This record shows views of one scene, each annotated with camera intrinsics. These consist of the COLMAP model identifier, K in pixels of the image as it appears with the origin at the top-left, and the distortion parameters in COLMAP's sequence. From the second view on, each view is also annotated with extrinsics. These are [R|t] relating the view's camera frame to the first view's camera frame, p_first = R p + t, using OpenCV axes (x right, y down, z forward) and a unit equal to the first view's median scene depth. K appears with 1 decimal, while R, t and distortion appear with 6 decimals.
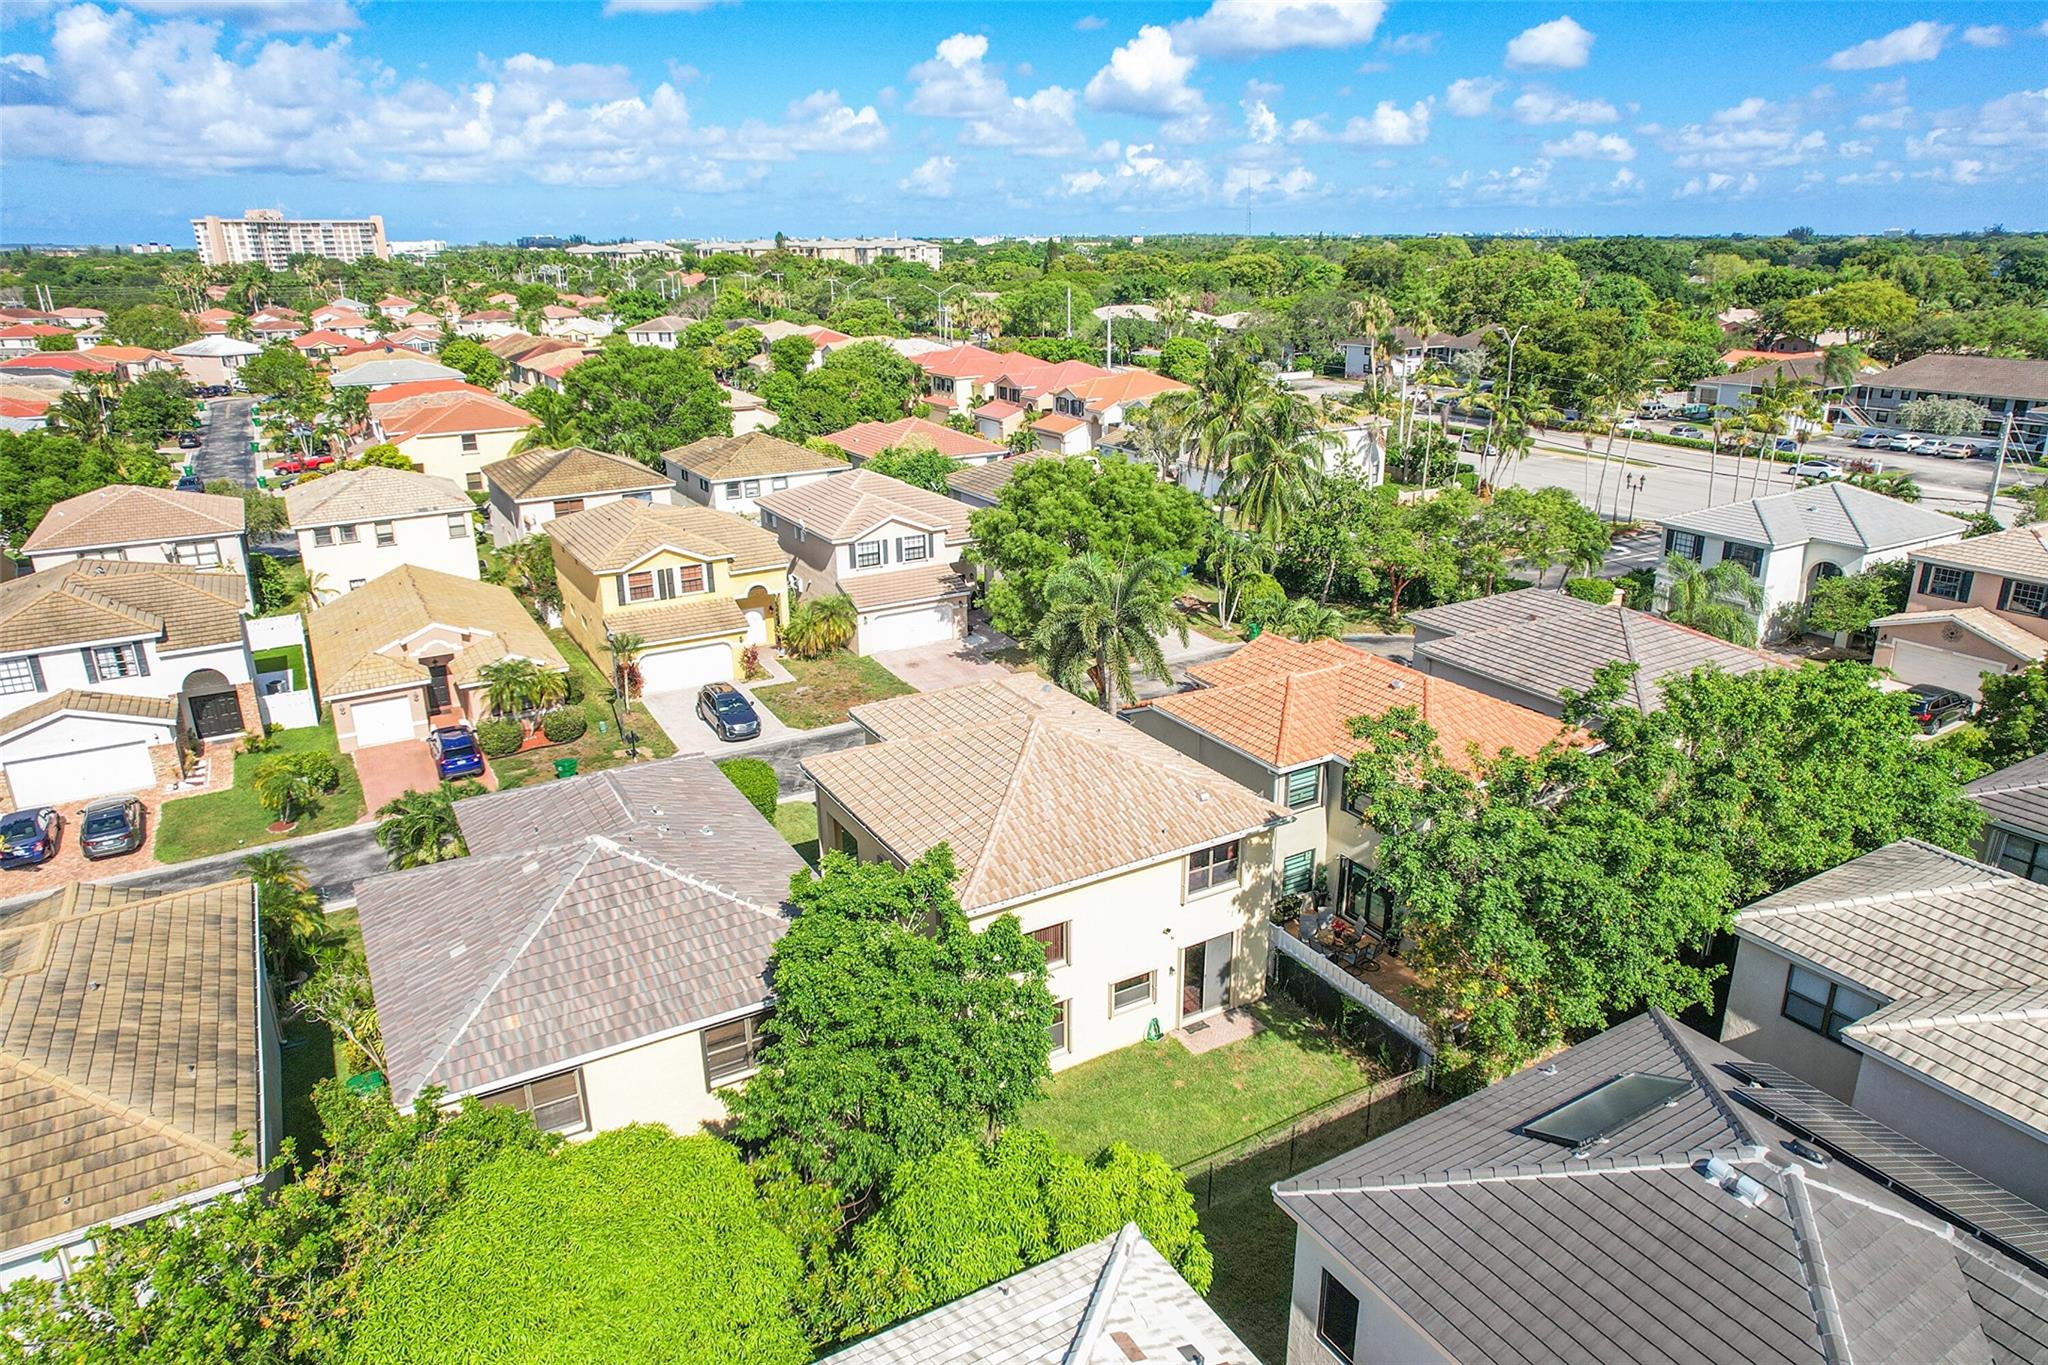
lens RADIAL K [[1306.6, 0, 1032.9], [0, 1306.6, 678.5], [0, 0, 1]] dist [-0.070128, 0.063328]
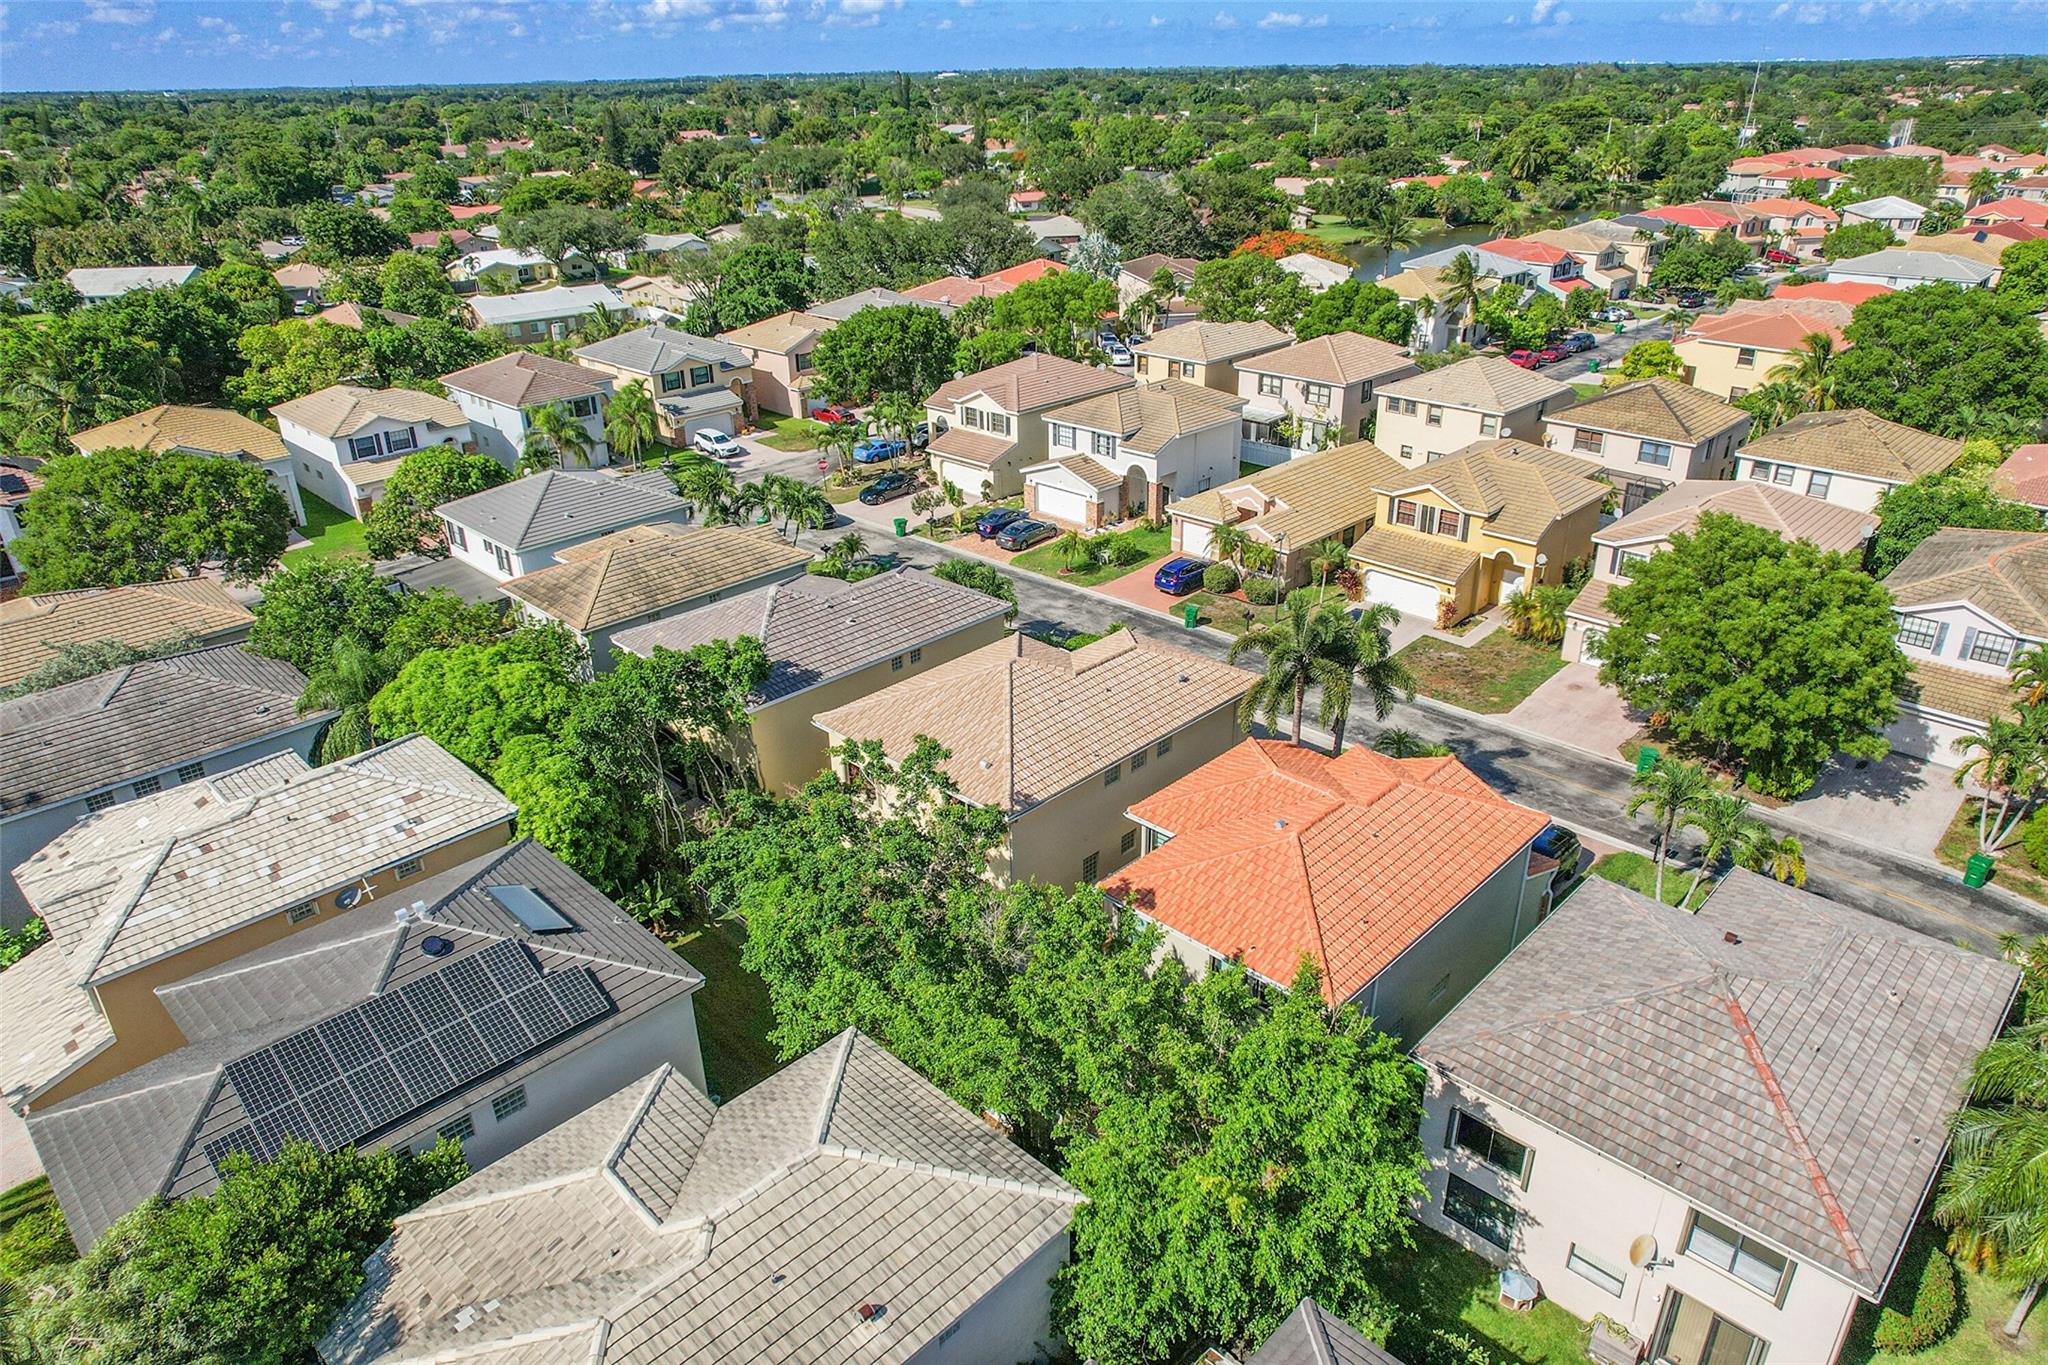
lens RADIAL K [[1307.9, 0, 1024.0], [0, 1307.9, 682.5], [0, 0, 1]] dist [-0.075577, 0.050047]
pose [[0.257946, 0.419301, -0.870431, 0.627830], [-0.297086, 0.891692, 0.341504, -0.217960], [0.919349, 0.170503, 0.354578, 0.312320]]
